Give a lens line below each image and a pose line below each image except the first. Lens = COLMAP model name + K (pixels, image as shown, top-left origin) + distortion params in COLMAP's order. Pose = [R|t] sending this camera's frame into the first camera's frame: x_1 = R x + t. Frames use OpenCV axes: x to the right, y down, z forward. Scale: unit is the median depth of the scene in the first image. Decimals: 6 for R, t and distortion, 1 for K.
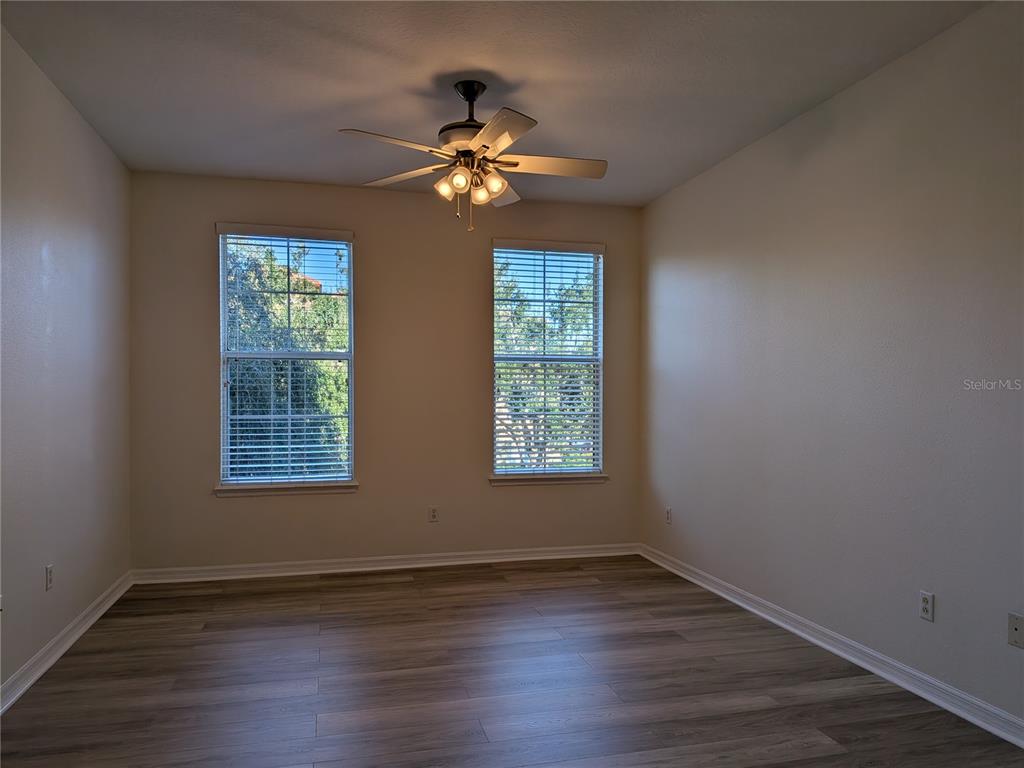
lens RADIAL K [[733.8, 0, 519.9], [0, 733.8, 388.2], [0, 0, 1]] dist [0.074563, -0.124650]
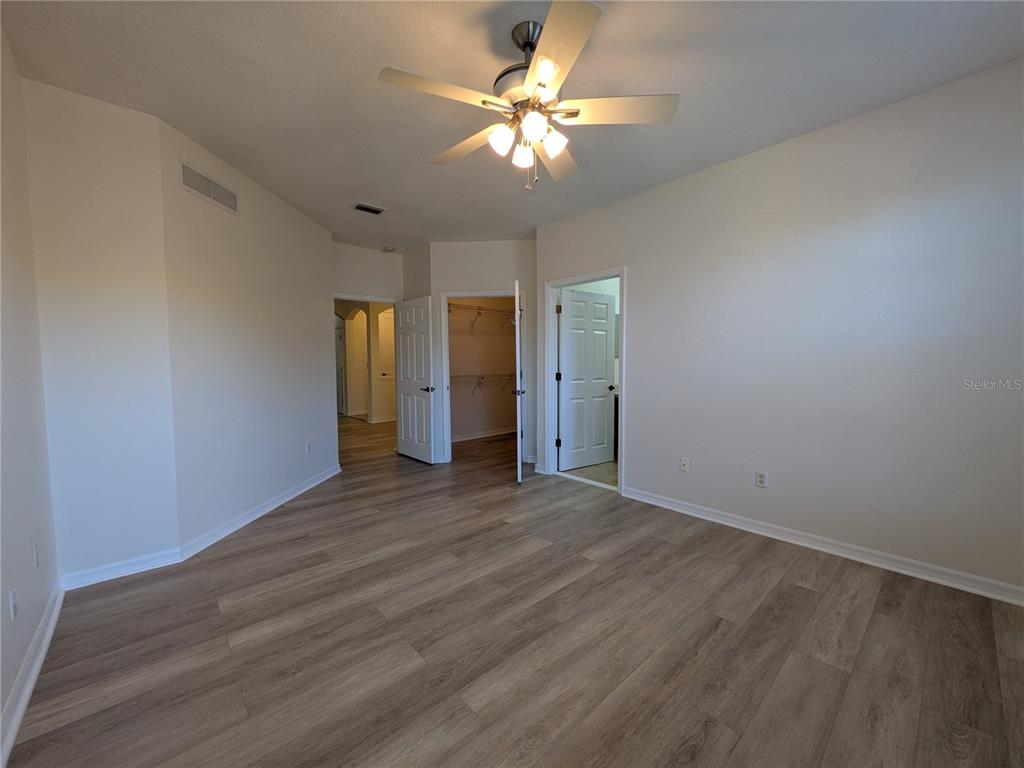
lens RADIAL K [[403.5, 0, 511.1], [0, 403.5, 385.0], [0, 0, 1]] dist [-0.001378, 0.000034]
pose [[-0.886703, 0.027400, -0.461528, 0.201608], [0.009231, 0.999093, 0.041578, 0.016782], [0.462248, 0.032607, -0.886151, 1.454750]]
